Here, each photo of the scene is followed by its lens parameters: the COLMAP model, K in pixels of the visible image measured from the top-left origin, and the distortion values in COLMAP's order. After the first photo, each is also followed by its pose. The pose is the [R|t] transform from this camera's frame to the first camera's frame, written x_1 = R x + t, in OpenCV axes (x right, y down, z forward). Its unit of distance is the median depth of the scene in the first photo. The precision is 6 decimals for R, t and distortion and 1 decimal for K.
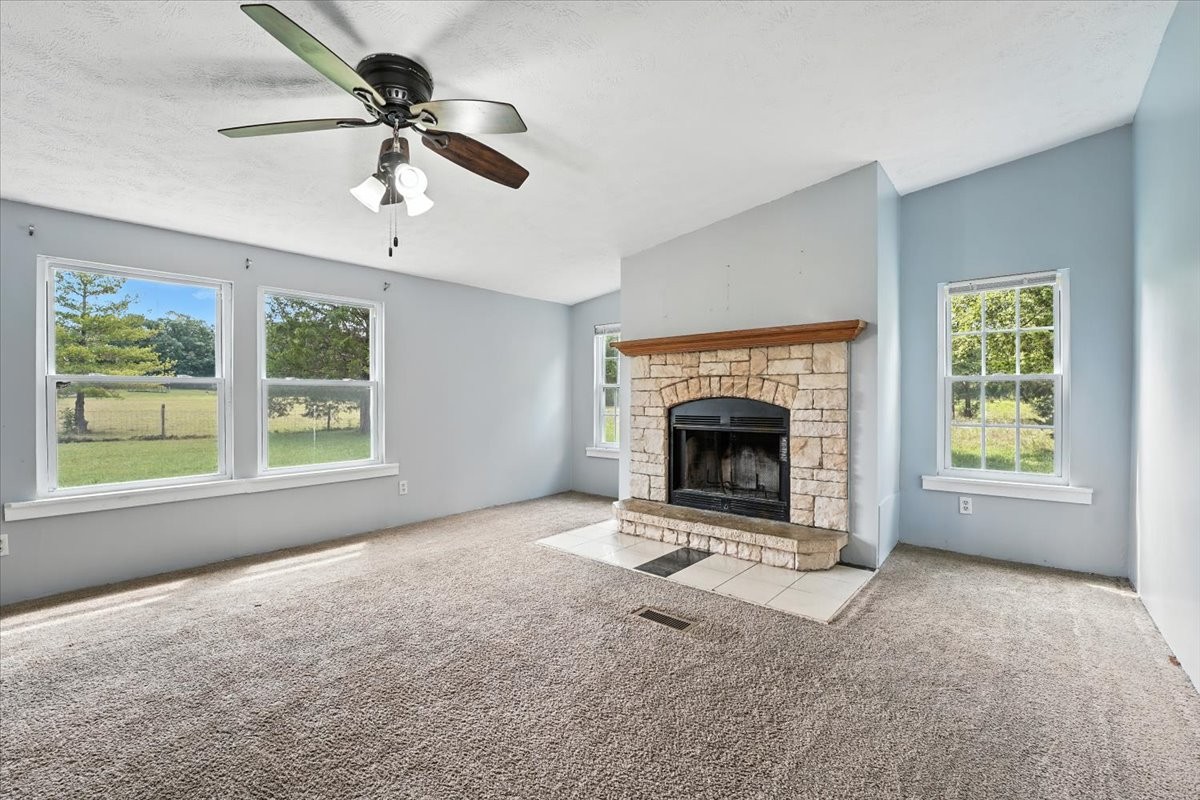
lens RADIAL K [[504.8, 0, 598.7], [0, 504.8, 403.0], [0, 0, 1]] dist [-0.018386, 0.000390]
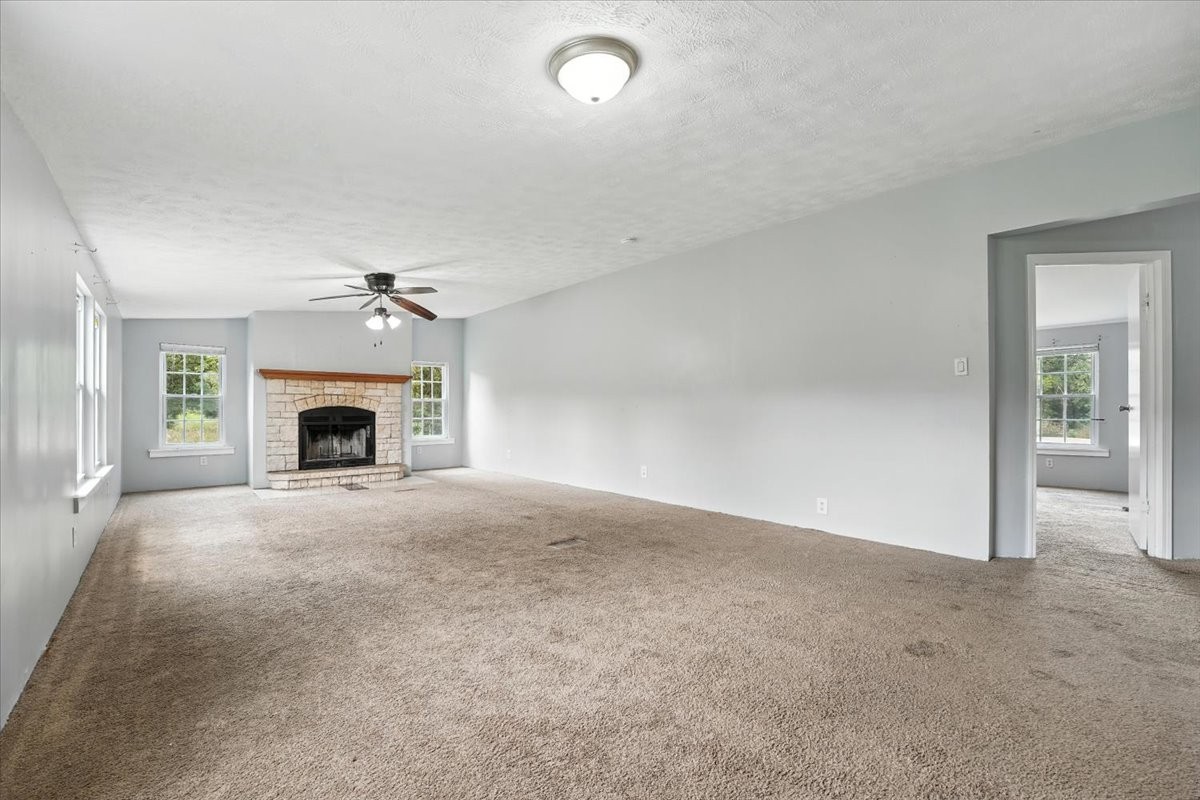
lens RADIAL K [[526.4, 0, 596.5], [0, 526.4, 411.5], [0, 0, 1]] dist [0.009744, -0.000060]
pose [[0.150106, -0.001870, 0.988668, -1.546208], [0.008253, 0.999966, 0.000639, 0.014470], [-0.988635, 0.008064, 0.150117, -0.245296]]
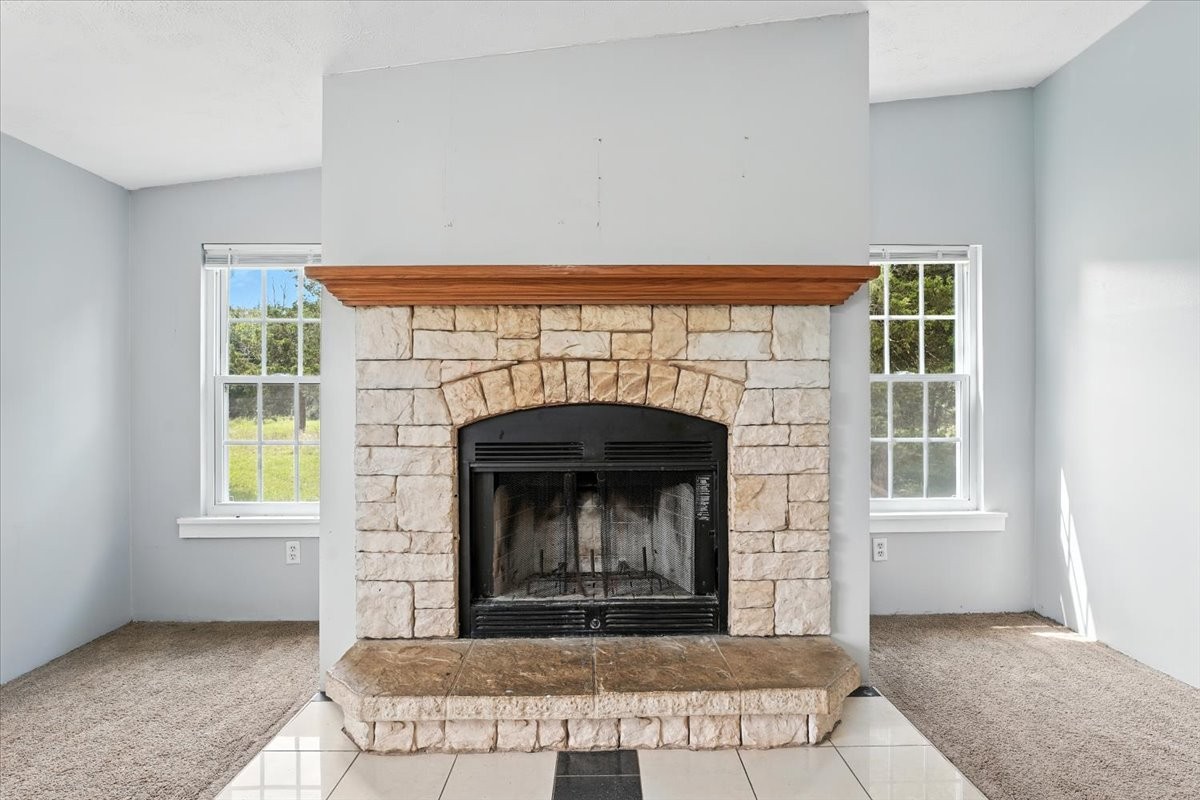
lens RADIAL K [[569.9, 0, 598.7], [0, 569.9, 406.0], [0, 0, 1]] dist [-0.009515, 0.000115]
pose [[0.745556, -0.004599, 0.666427, -0.117979], [0.009566, 0.999947, -0.003801, -0.006226], [-0.666374, 0.009209, 0.745561, 0.578414]]
